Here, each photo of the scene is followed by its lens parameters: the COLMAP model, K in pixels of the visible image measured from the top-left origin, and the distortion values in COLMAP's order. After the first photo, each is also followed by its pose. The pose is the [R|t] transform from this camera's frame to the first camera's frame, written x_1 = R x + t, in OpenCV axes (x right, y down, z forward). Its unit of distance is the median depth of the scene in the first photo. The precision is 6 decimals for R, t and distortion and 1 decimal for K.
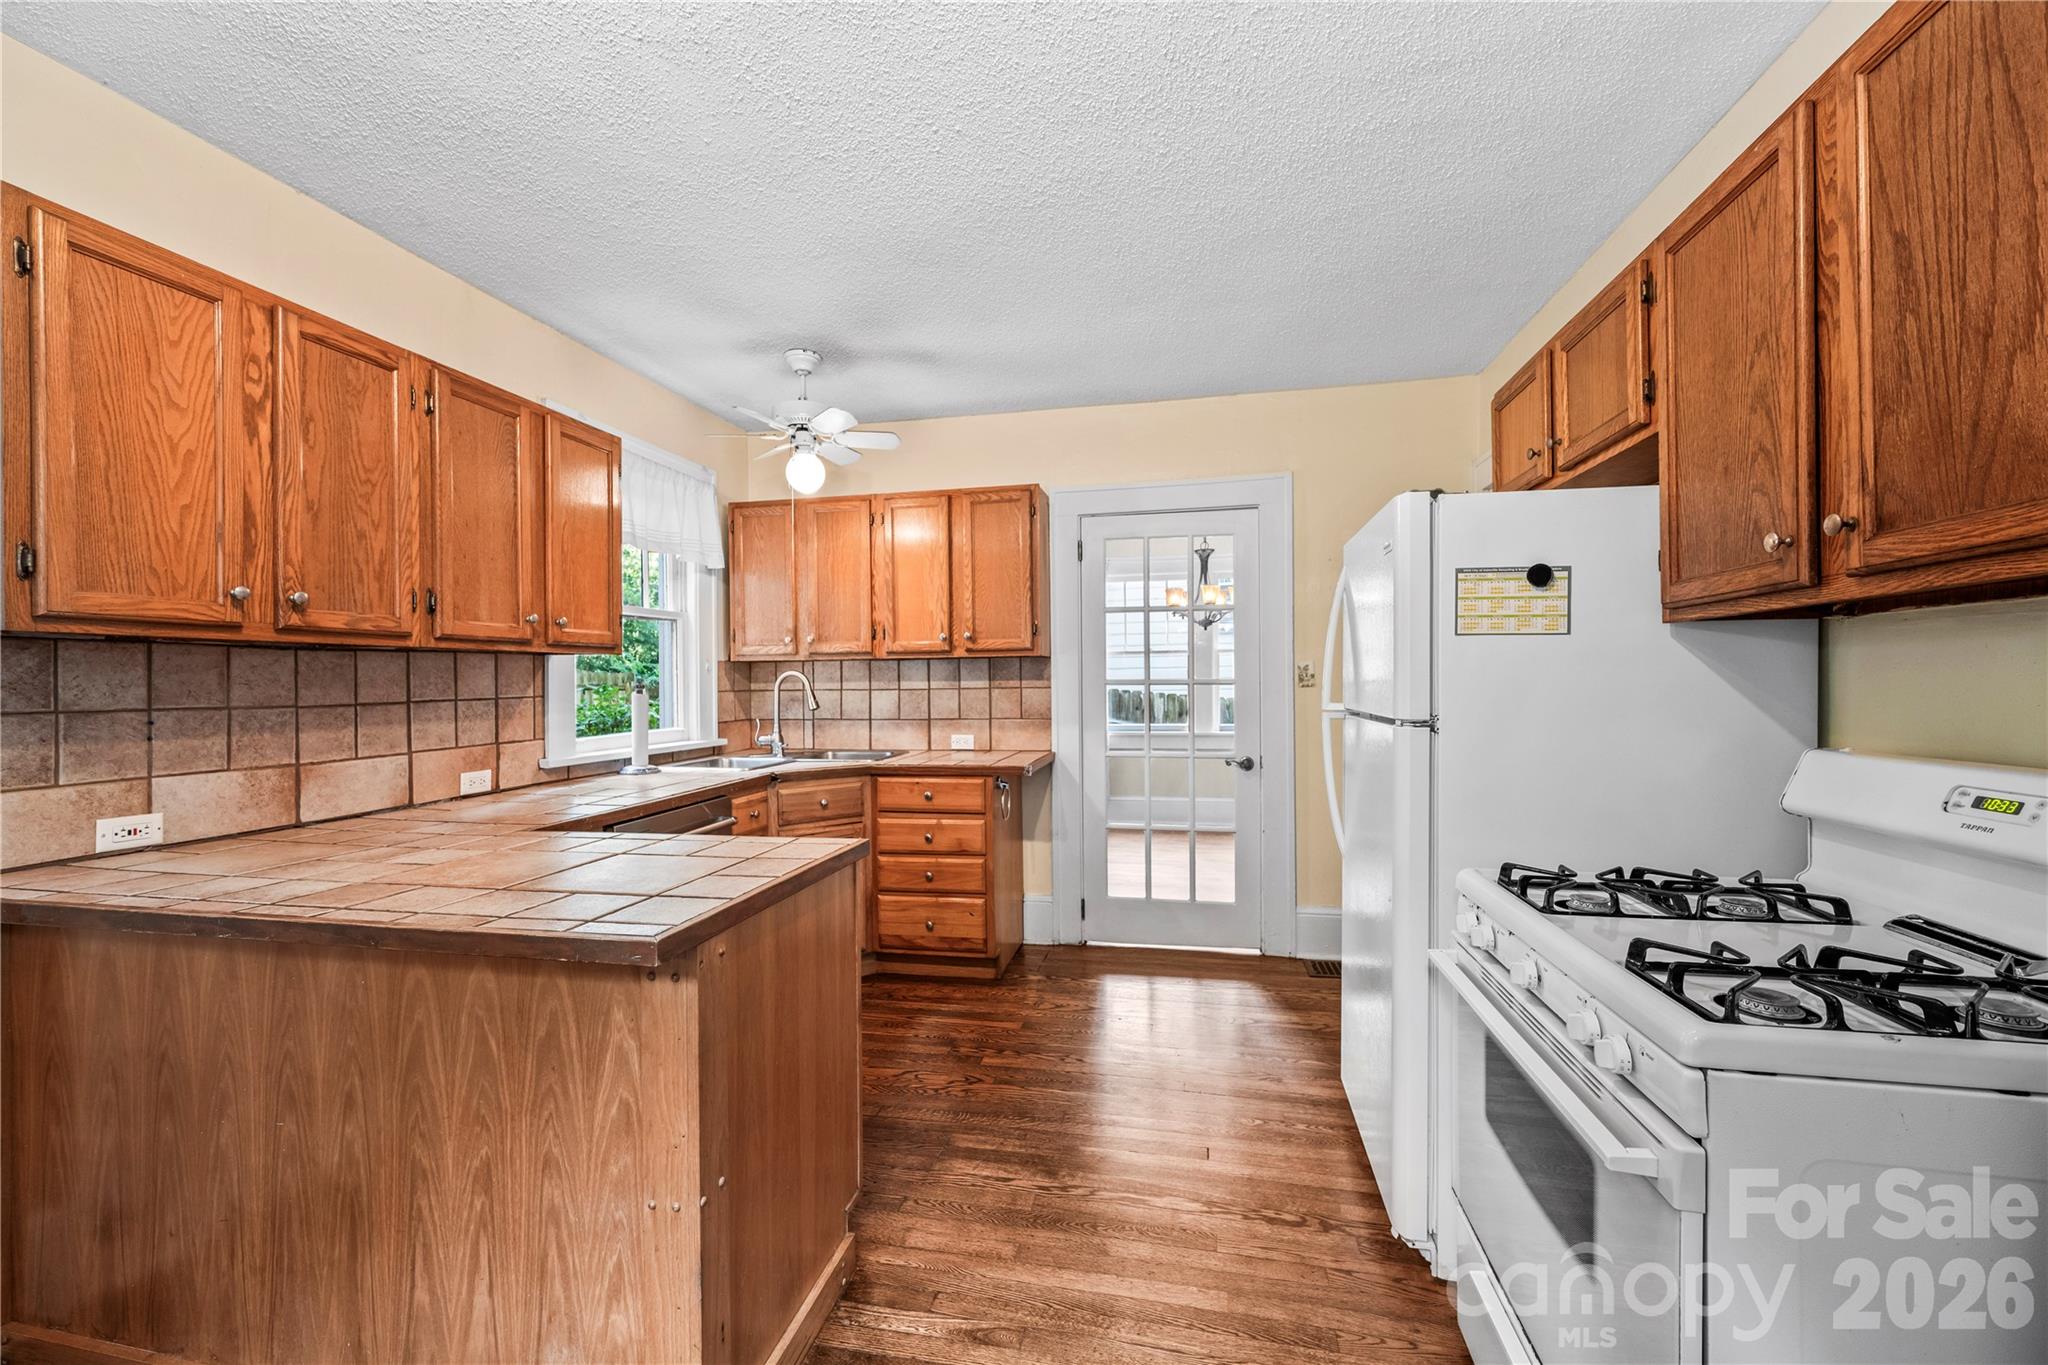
lens RADIAL K [[817.0, 0, 1023.5], [0, 817.0, 680.2], [0, 0, 1]] dist [0.002562, -0.000921]
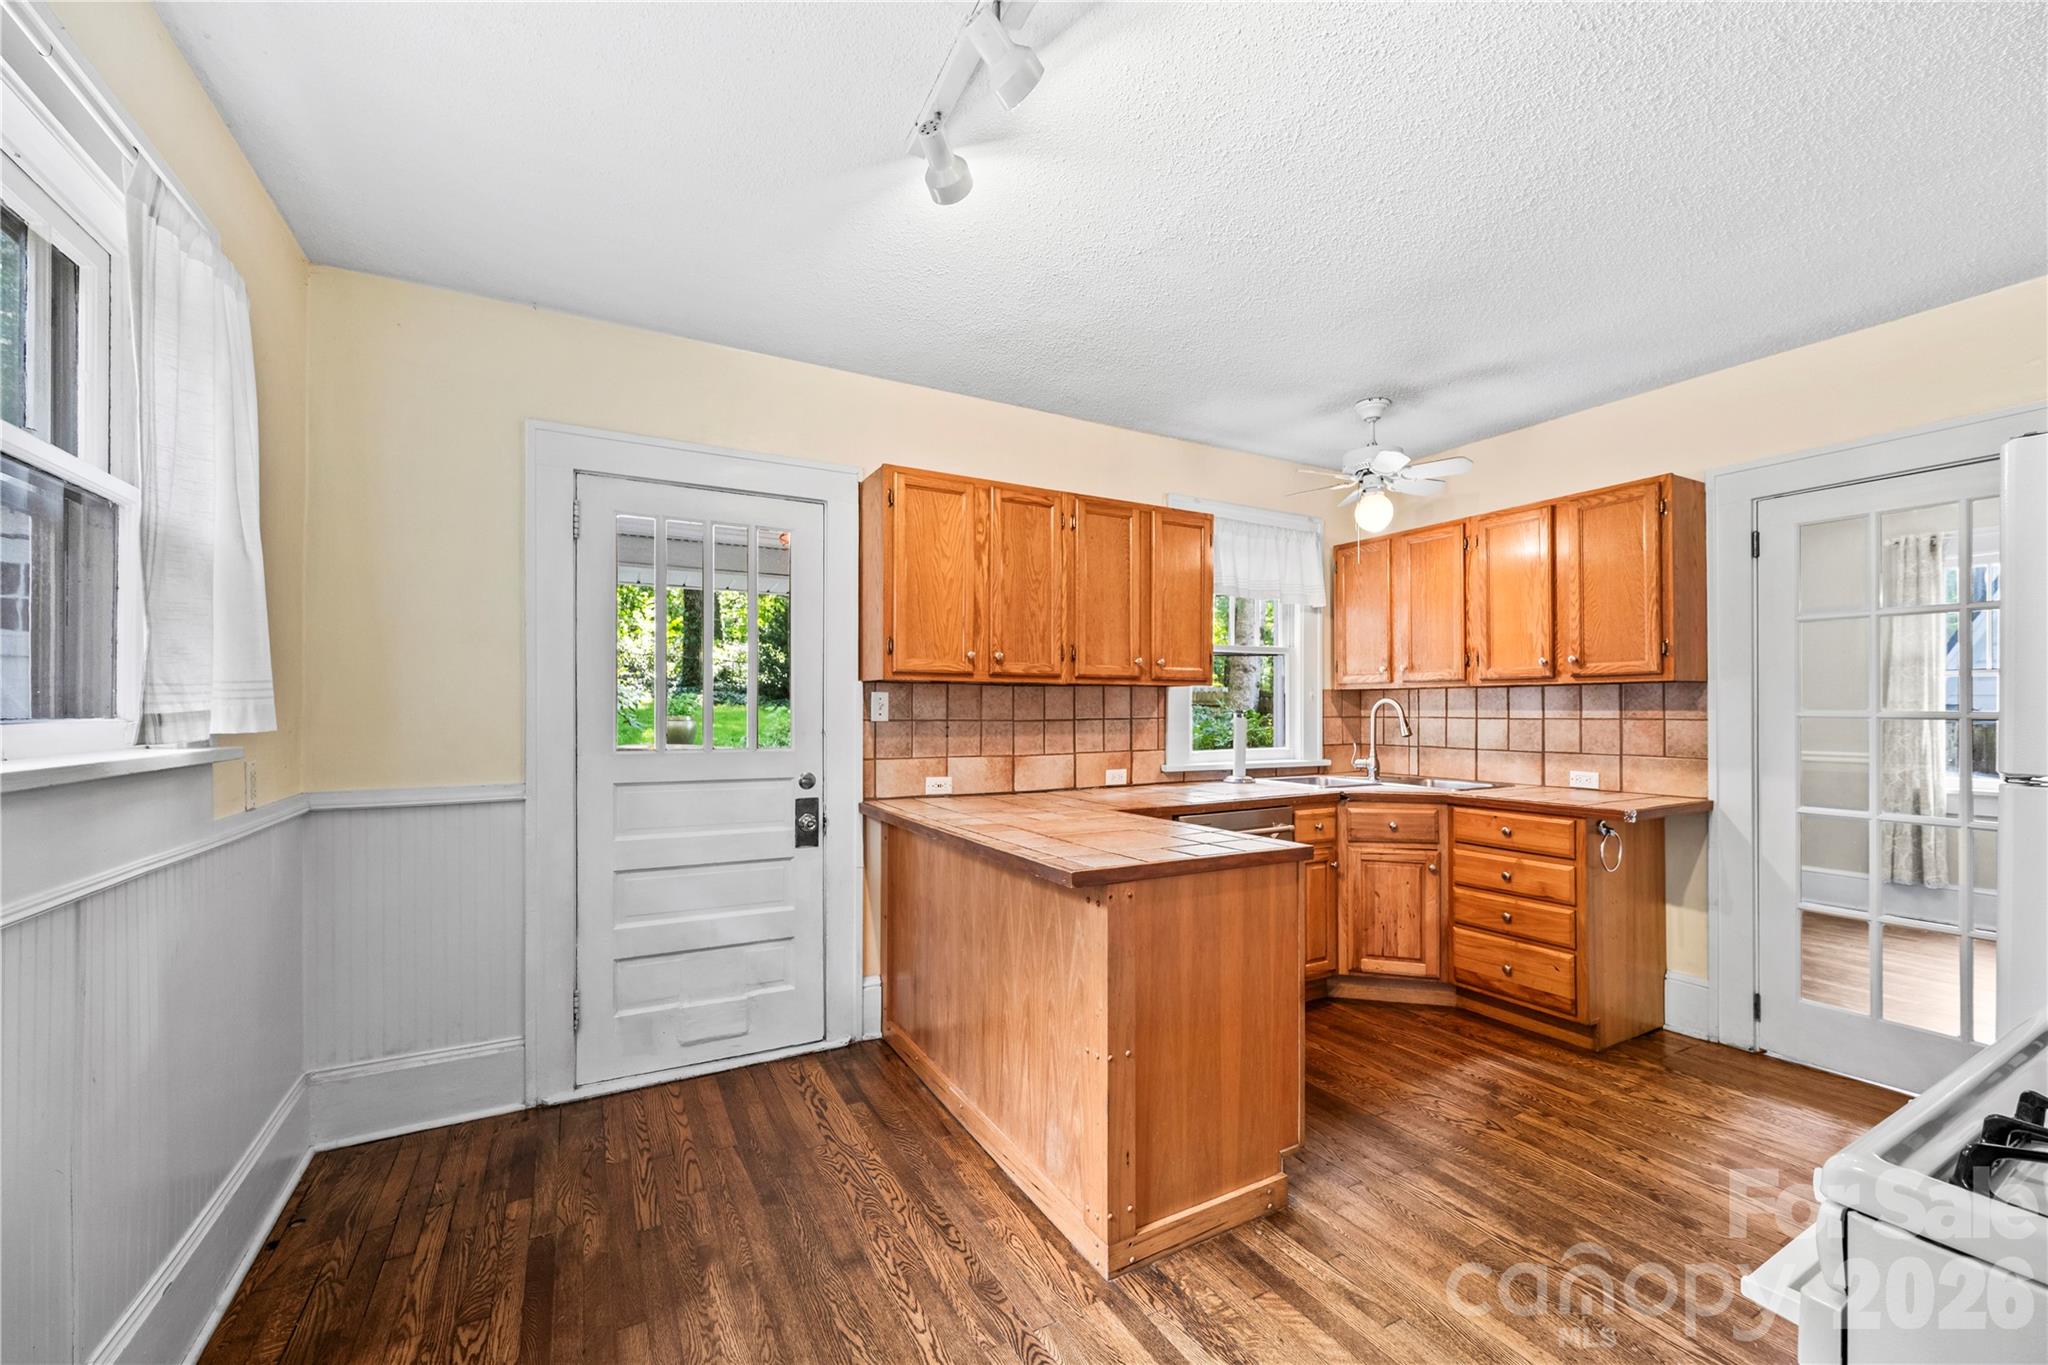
lens RADIAL K [[817.0, 0, 1033.2], [0, 817.0, 699.8], [0, 0, 1]] dist [0.002562, -0.000921]
pose [[0.661280, 0.003275, -0.750132, 0.358965], [-0.008720, 0.999956, -0.003321, -0.004056], [0.750089, 0.008737, 0.661279, -0.052824]]
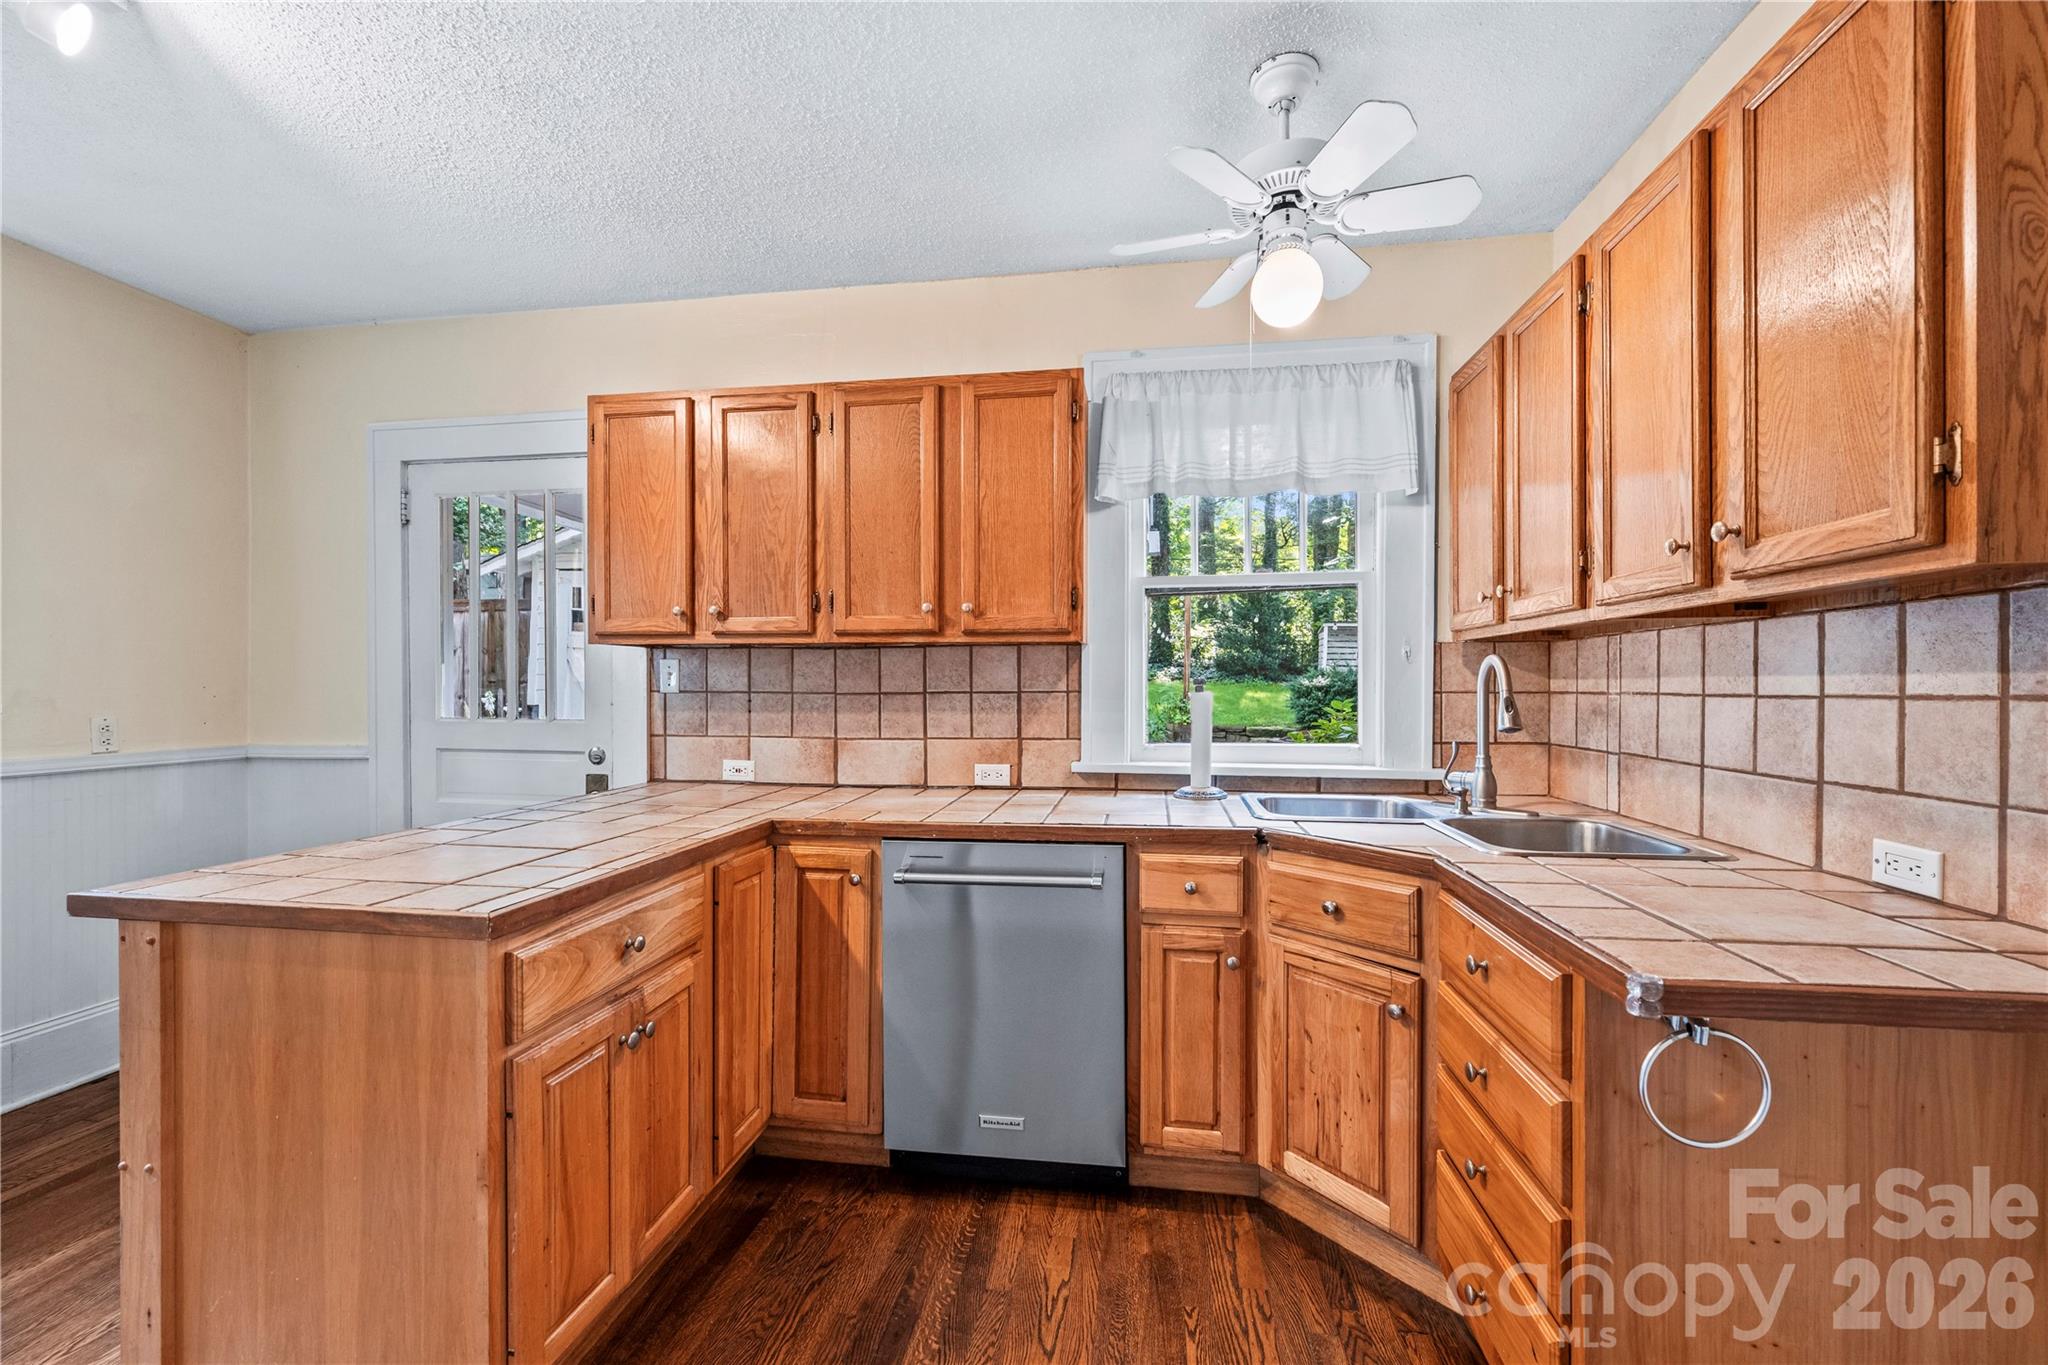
lens RADIAL K [[817.0, 0, 1030.6], [0, 817.0, 692.4], [0, 0, 1]] dist [0.002562, -0.000921]
pose [[0.059682, 0.016275, -0.998085, 0.402628], [-0.003336, 0.999865, 0.016105, 0.009037], [0.998212, 0.002368, 0.059728, 1.199627]]
